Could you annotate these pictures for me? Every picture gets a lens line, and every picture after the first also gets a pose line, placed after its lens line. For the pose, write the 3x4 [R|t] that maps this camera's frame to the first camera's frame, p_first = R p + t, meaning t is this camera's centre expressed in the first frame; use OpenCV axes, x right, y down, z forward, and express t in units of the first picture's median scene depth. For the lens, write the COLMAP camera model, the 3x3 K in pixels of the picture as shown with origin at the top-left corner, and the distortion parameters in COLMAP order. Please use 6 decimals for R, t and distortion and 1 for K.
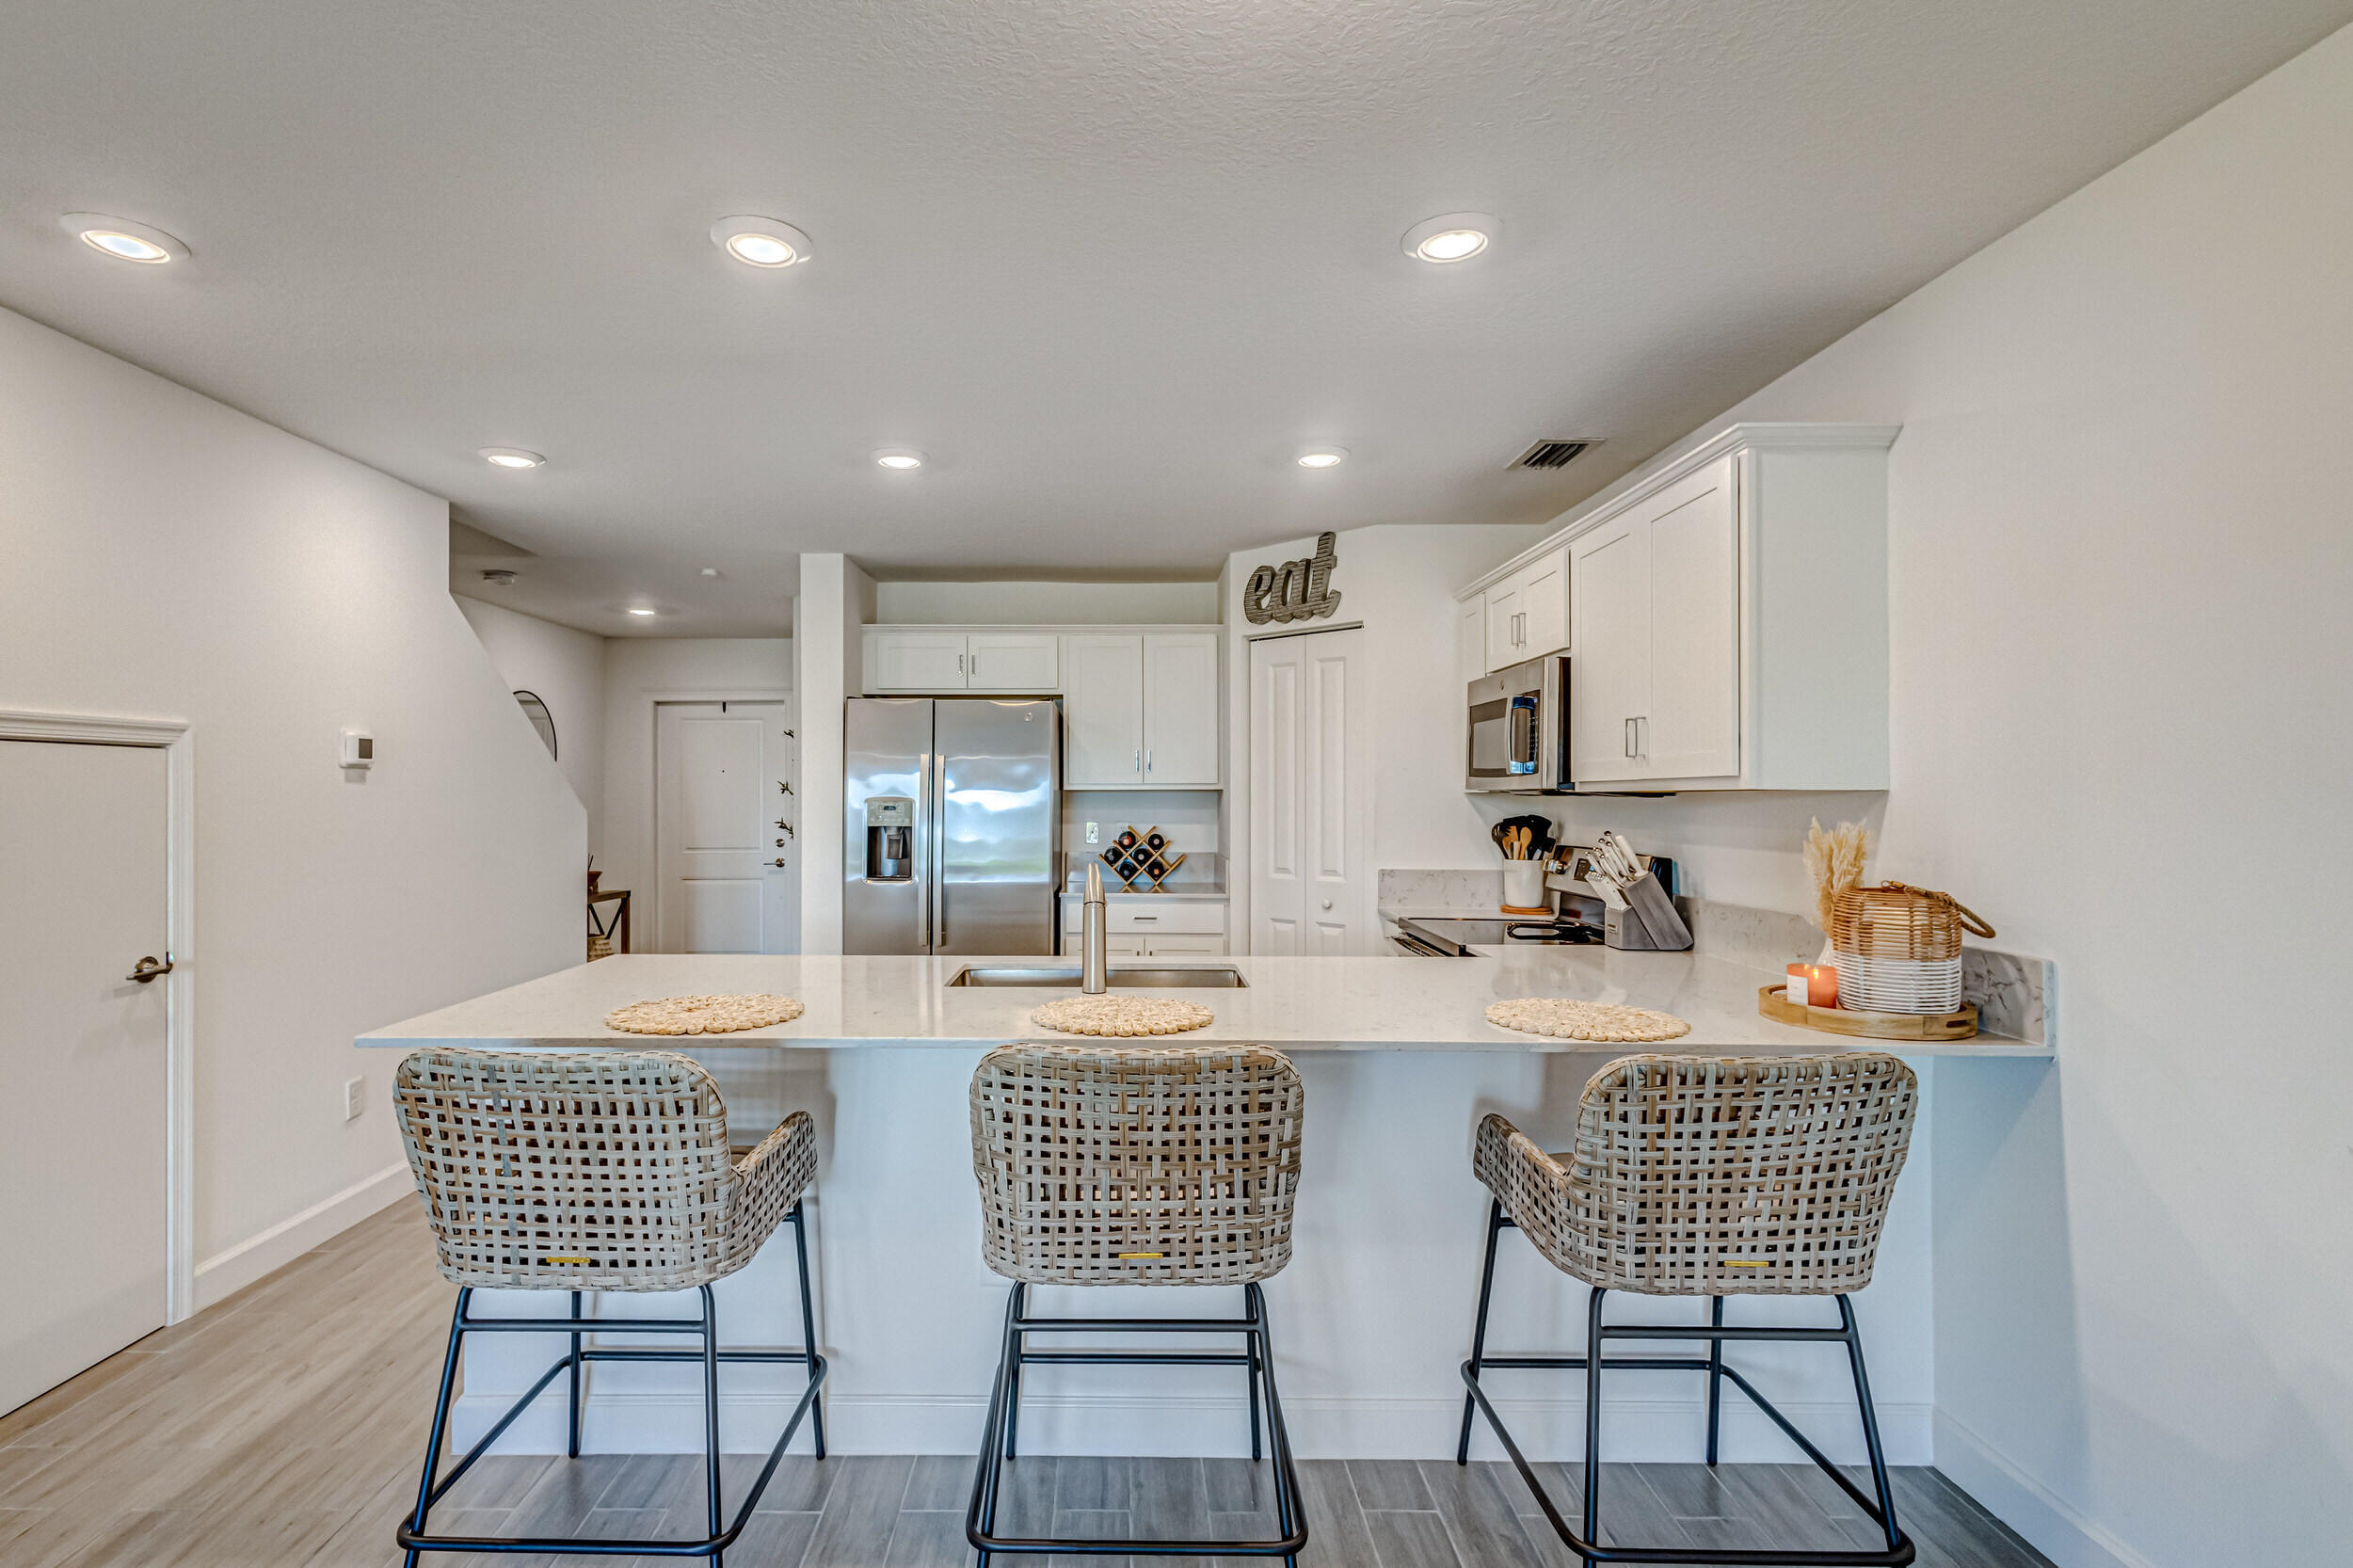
lens RADIAL K [[1105.5, 0, 1116.2], [0, 1105.5, 804.8], [0, 0, 1]] dist [0.013309, -0.004073]
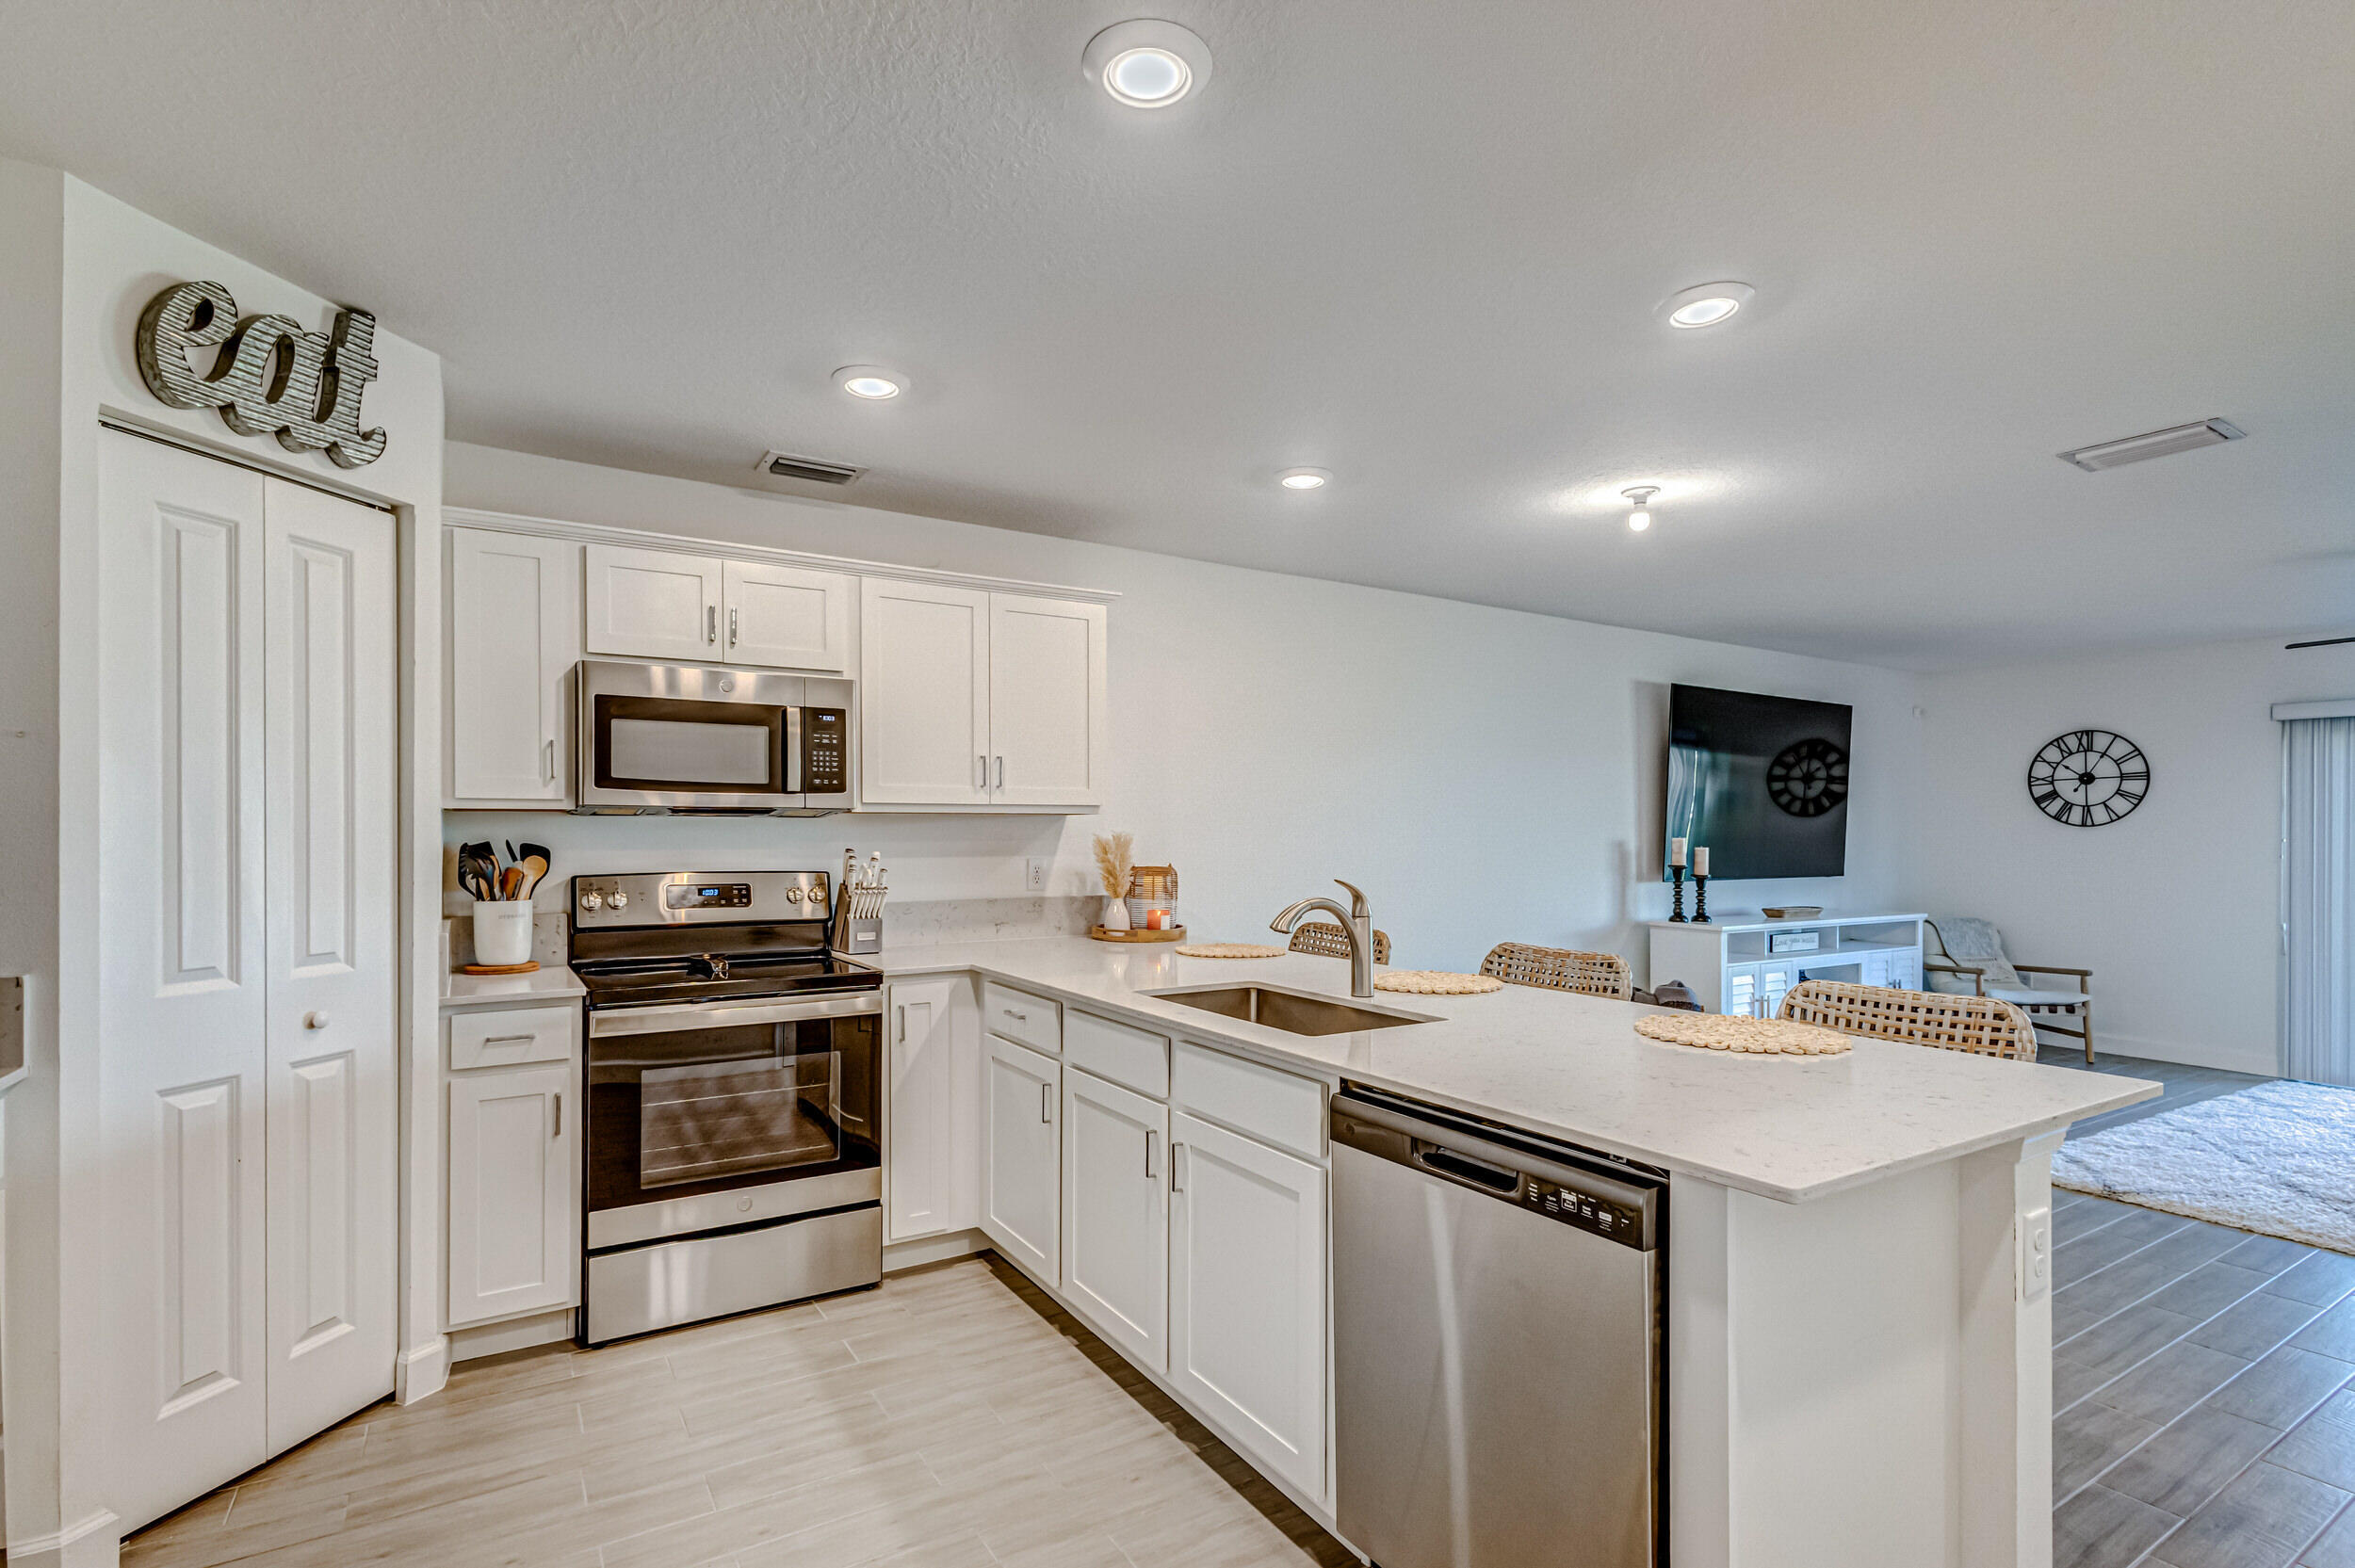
lens RADIAL K [[1106.3, 0, 1155.2], [0, 1106.3, 825.6], [0, 0, 1]] dist [0.013309, -0.004073]
pose [[-0.526282, -0.003123, 0.850304, -0.450512], [0.002518, 0.999983, 0.005232, -0.002388], [-0.850306, 0.004894, -0.526265, 0.939941]]
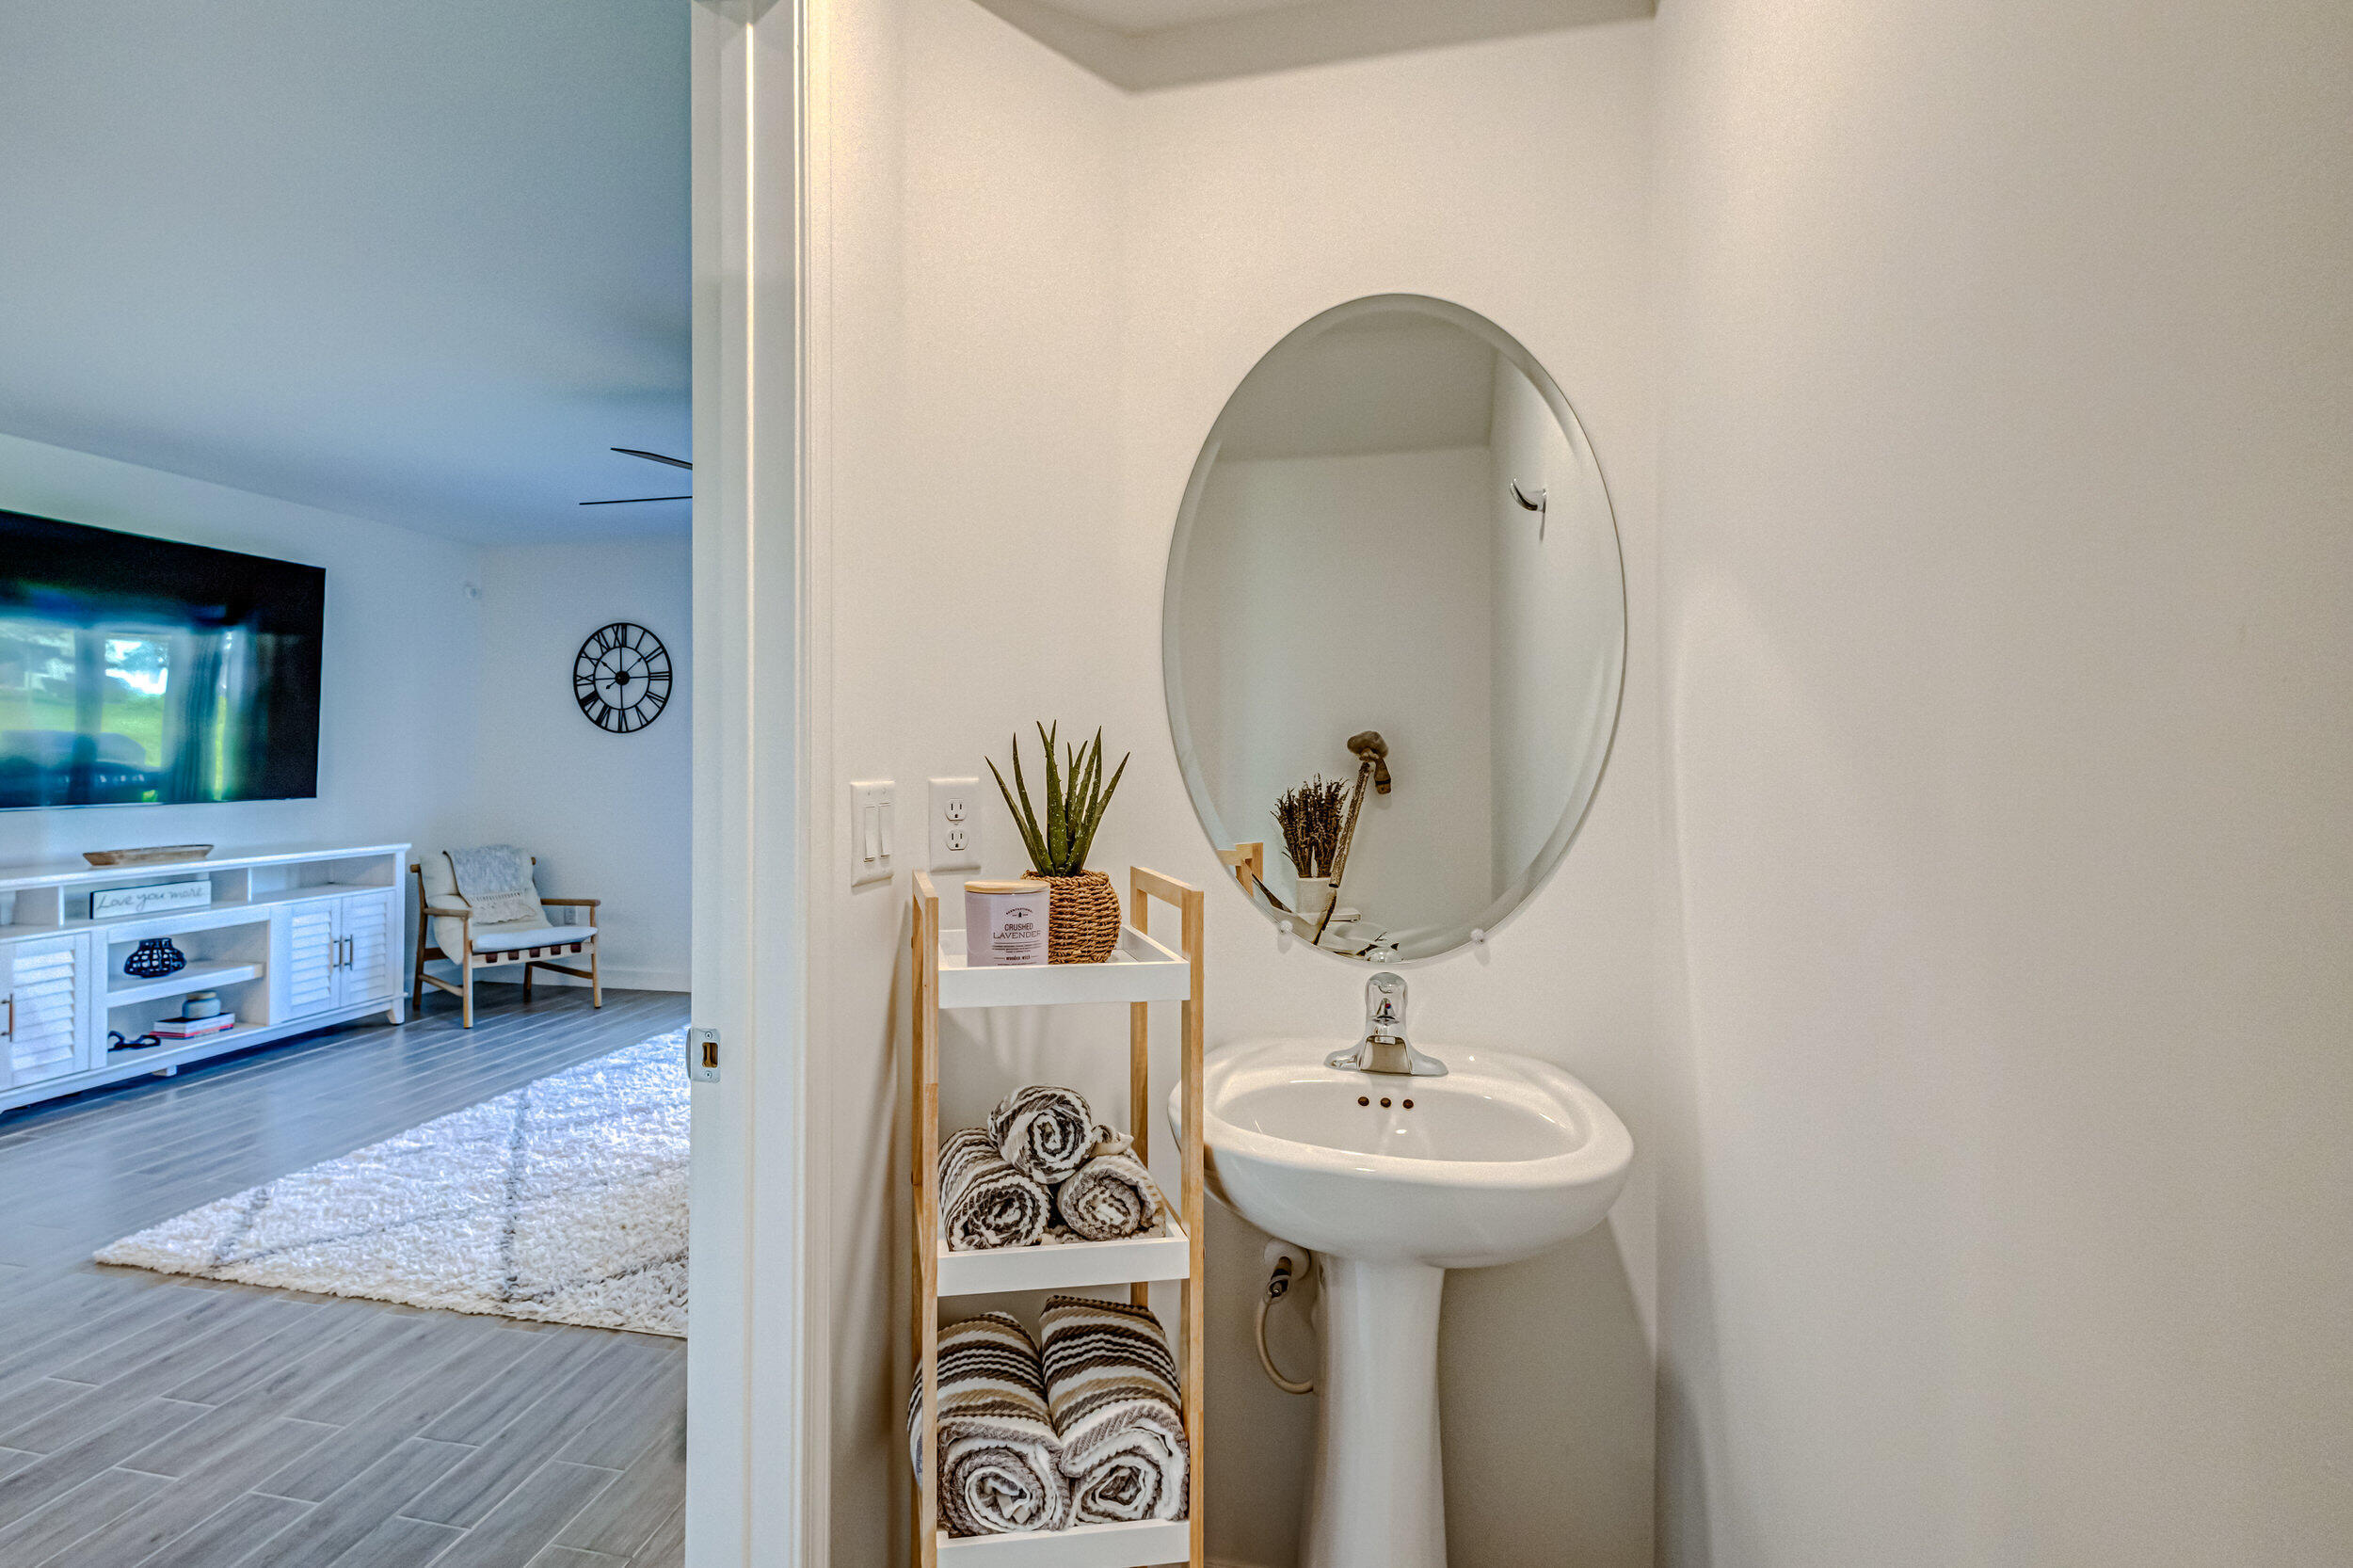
lens RADIAL K [[1198.9, 0, 1112.1], [0, 1198.9, 747.0], [0, 0, 1]] dist [-0.029746, 0.005584]
pose [[-0.980287, 0.002458, 0.197564, -0.679712], [0.003339, 0.999986, 0.004128, 0.022623], [-0.197551, 0.004707, -0.980281, 0.346673]]
